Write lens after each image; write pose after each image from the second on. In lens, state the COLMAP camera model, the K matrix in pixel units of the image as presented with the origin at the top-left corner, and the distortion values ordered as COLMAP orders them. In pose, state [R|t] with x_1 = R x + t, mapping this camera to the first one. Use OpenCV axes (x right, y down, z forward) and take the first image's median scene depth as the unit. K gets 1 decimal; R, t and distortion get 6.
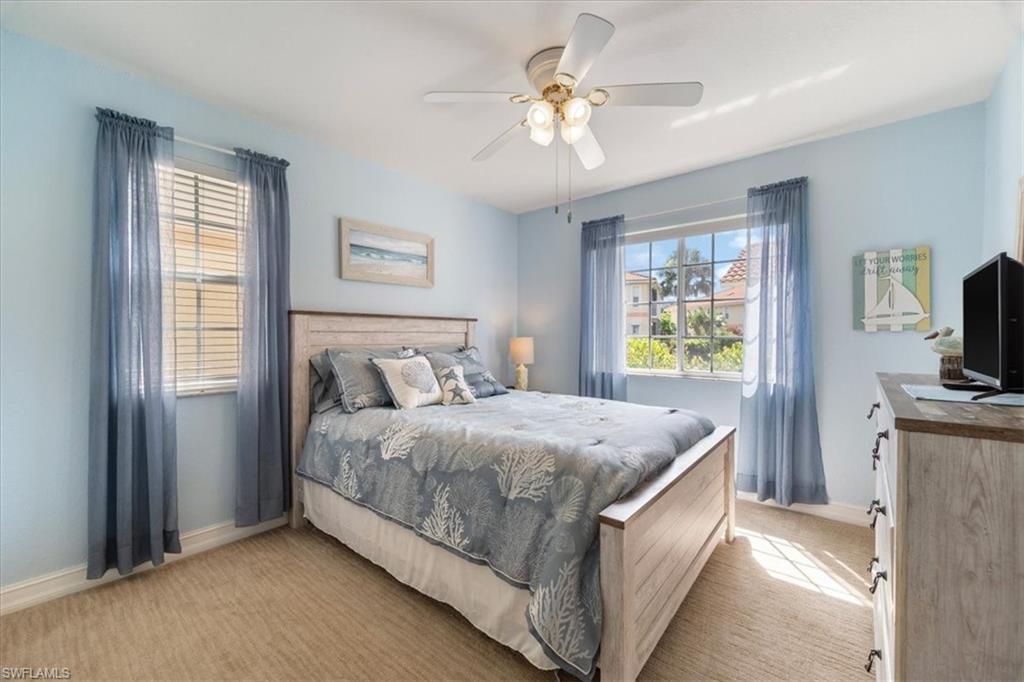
lens RADIAL K [[416.7, 0, 512.0], [0, 416.7, 341.0], [0, 0, 1]] dist [0.000429, 0.000119]
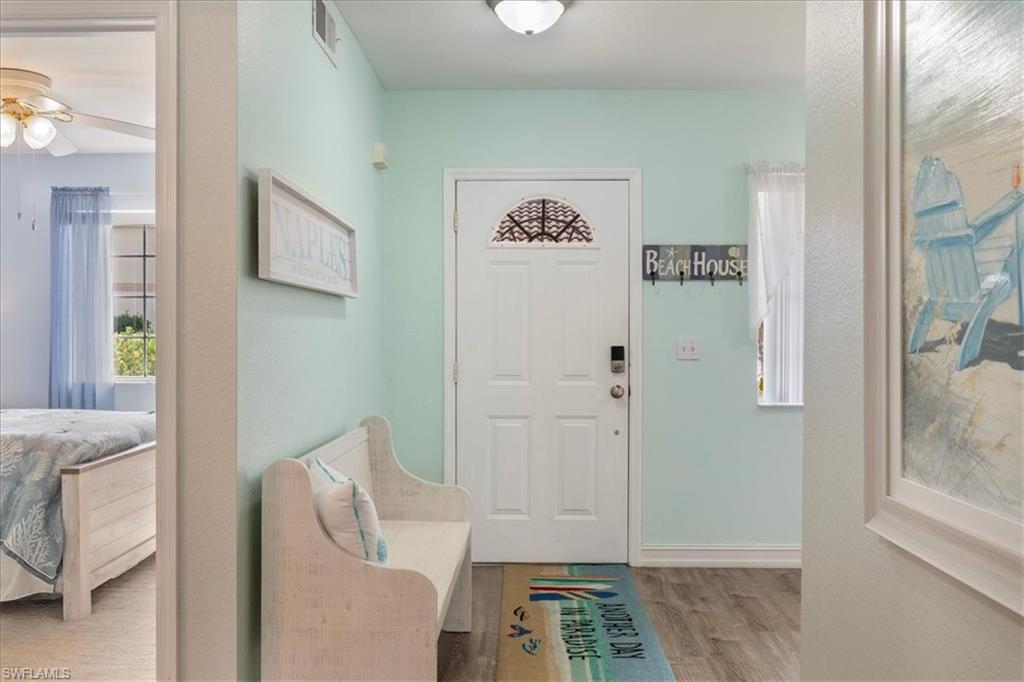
lens RADIAL K [[840.5, 0, 512.0], [0, 840.5, 341.0], [0, 0, 1]] dist [-0.004898, 0.001661]
pose [[0.792734, -0.009645, 0.609491, -0.267141], [0.005082, 0.999945, 0.009214, -0.030421], [-0.609546, -0.004207, 0.792740, -1.895239]]
